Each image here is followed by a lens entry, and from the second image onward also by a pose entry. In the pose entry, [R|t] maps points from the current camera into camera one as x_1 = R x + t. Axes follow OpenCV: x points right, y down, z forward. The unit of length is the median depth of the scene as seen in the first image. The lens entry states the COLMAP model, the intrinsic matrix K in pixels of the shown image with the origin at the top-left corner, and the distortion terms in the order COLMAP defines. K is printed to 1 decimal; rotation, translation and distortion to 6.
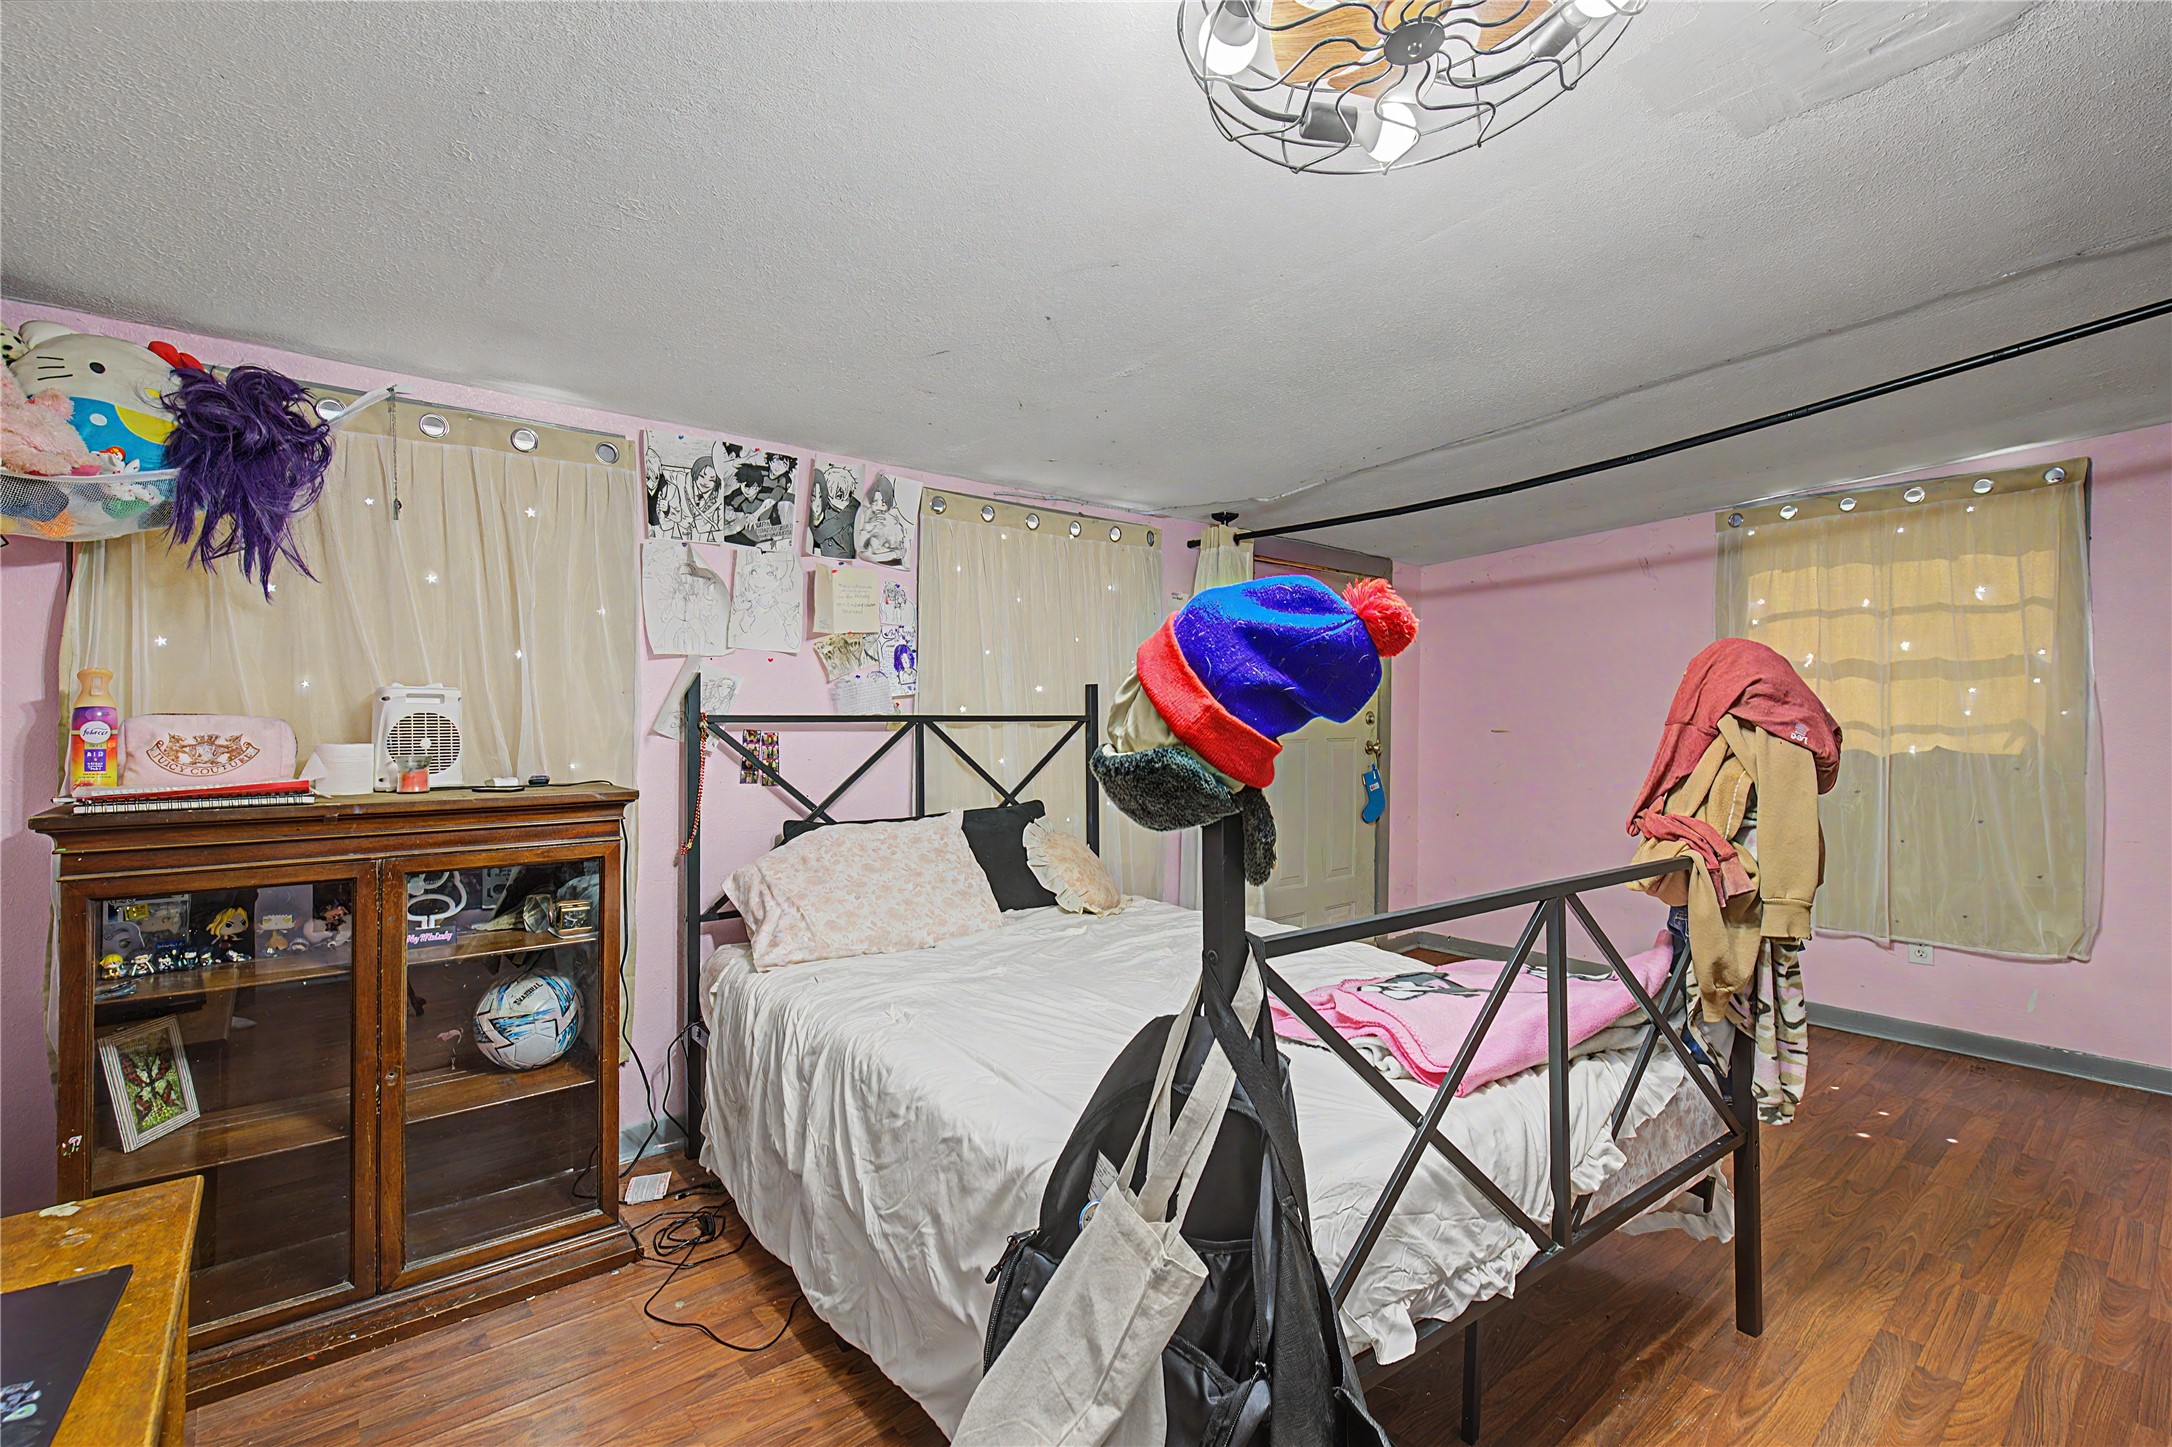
lens RADIAL K [[979.9, 0, 1092.4], [0, 979.9, 718.0], [0, 0, 1]] dist [-0.000746, 0.000061]
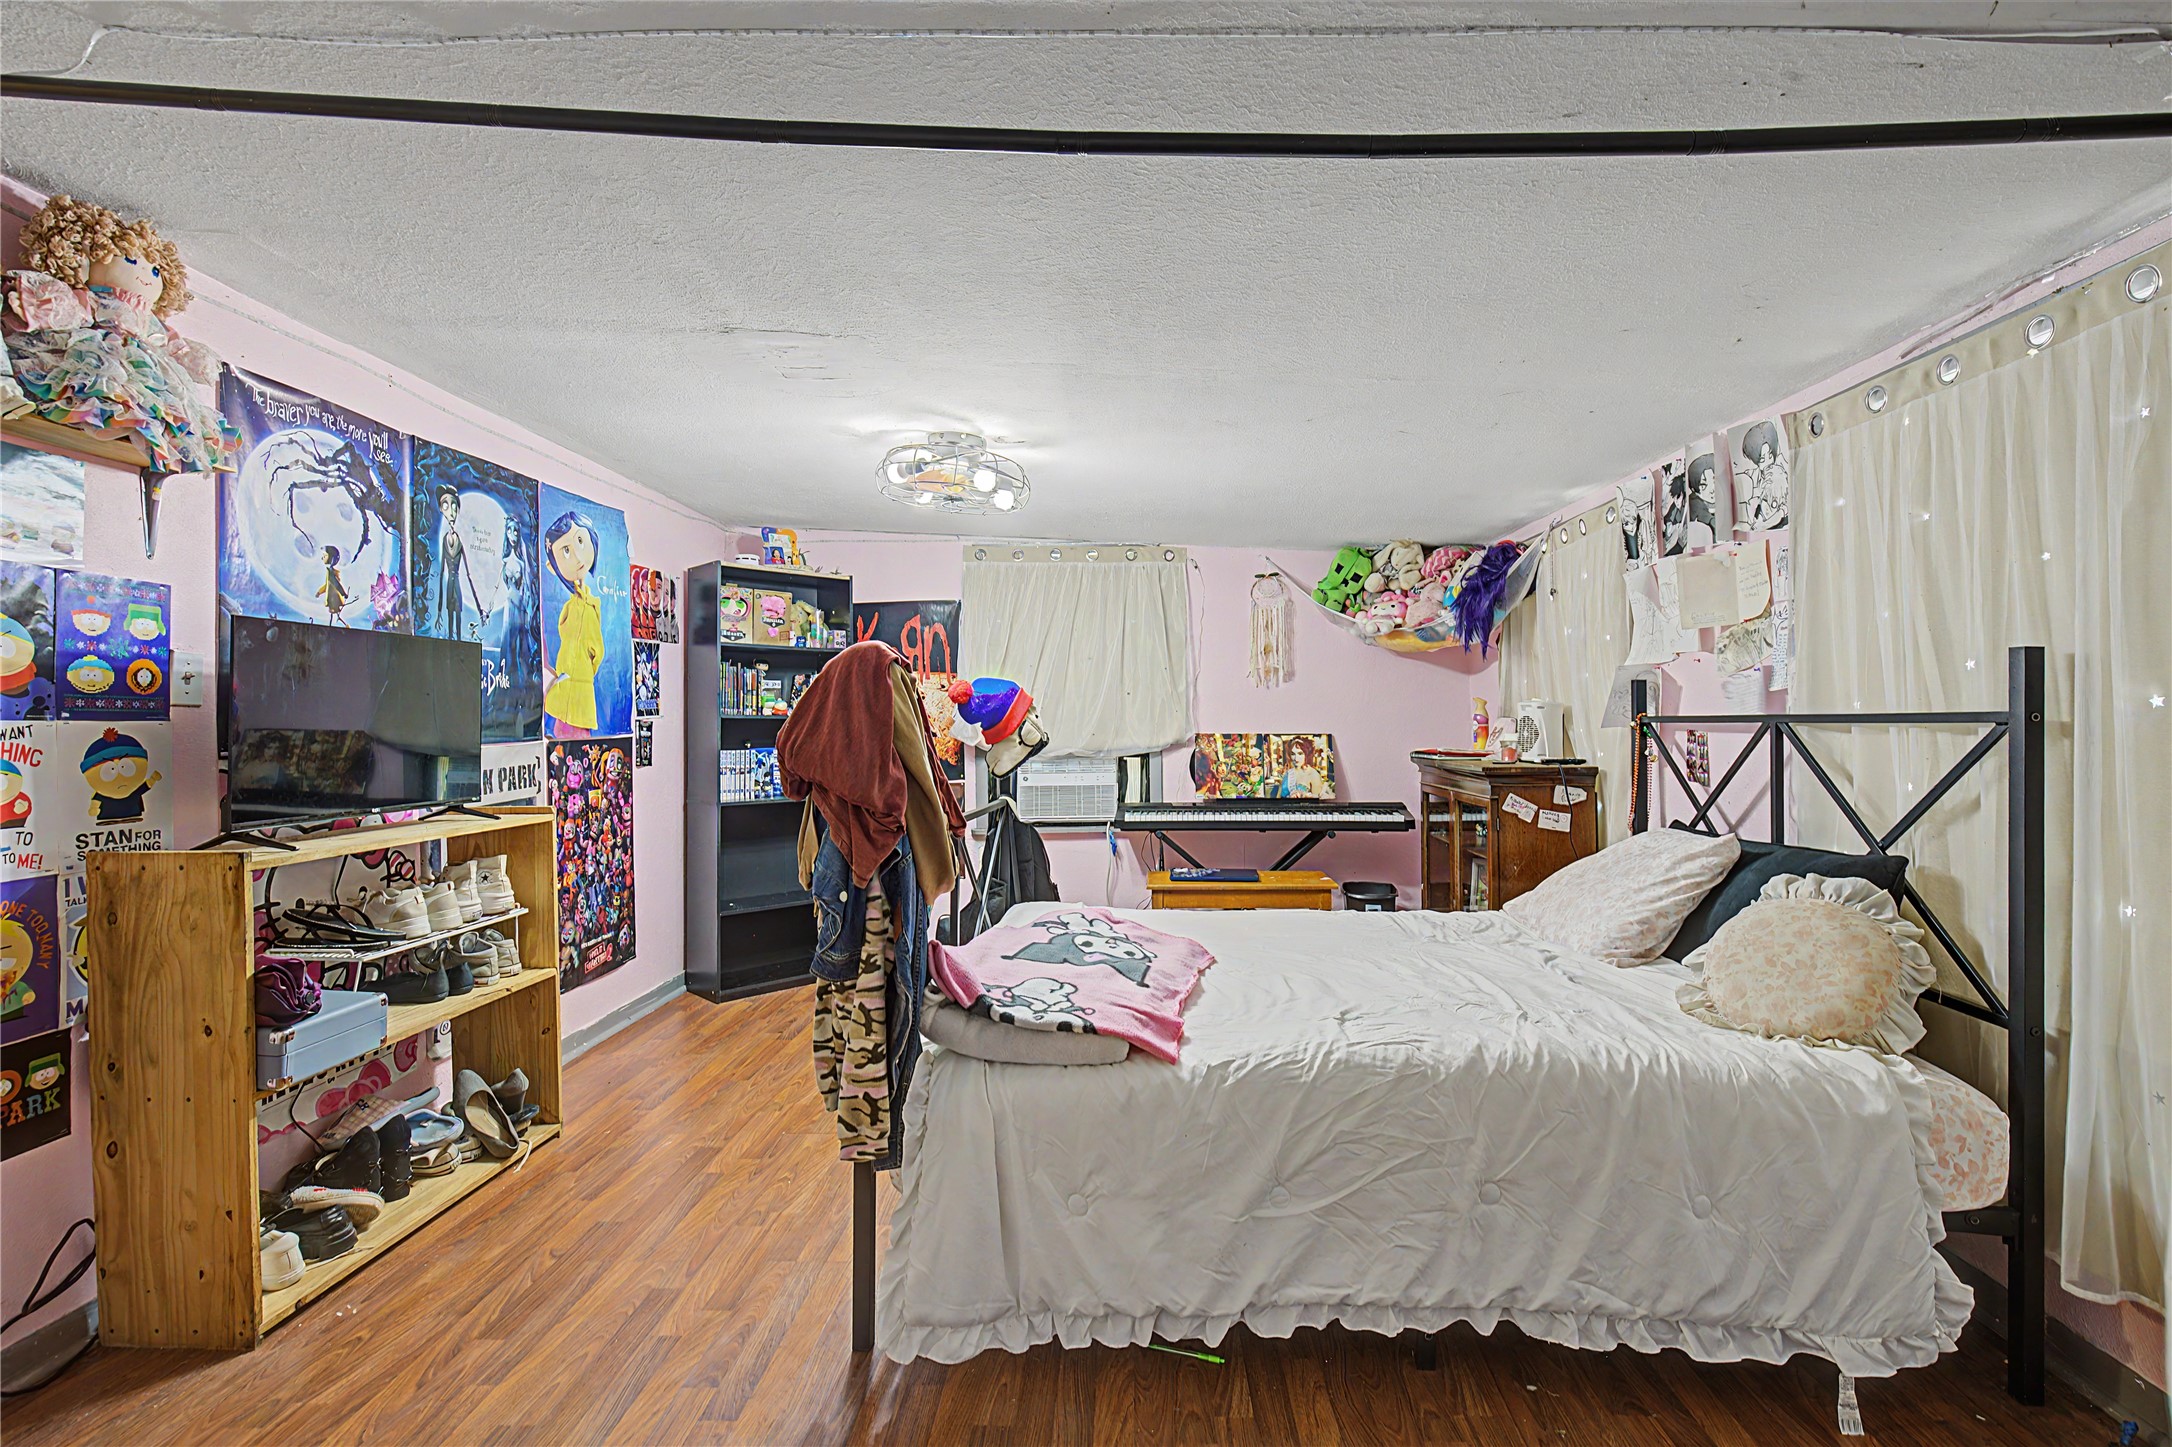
lens RADIAL K [[979.9, 0, 1092.4], [0, 979.9, 718.0], [0, 0, 1]] dist [-0.000746, 0.000061]
pose [[-0.670186, -0.001782, -0.742191, 0.764275], [-0.002877, 0.999996, 0.000198, 0.001200], [0.742188, 0.002268, -0.670188, 1.120189]]
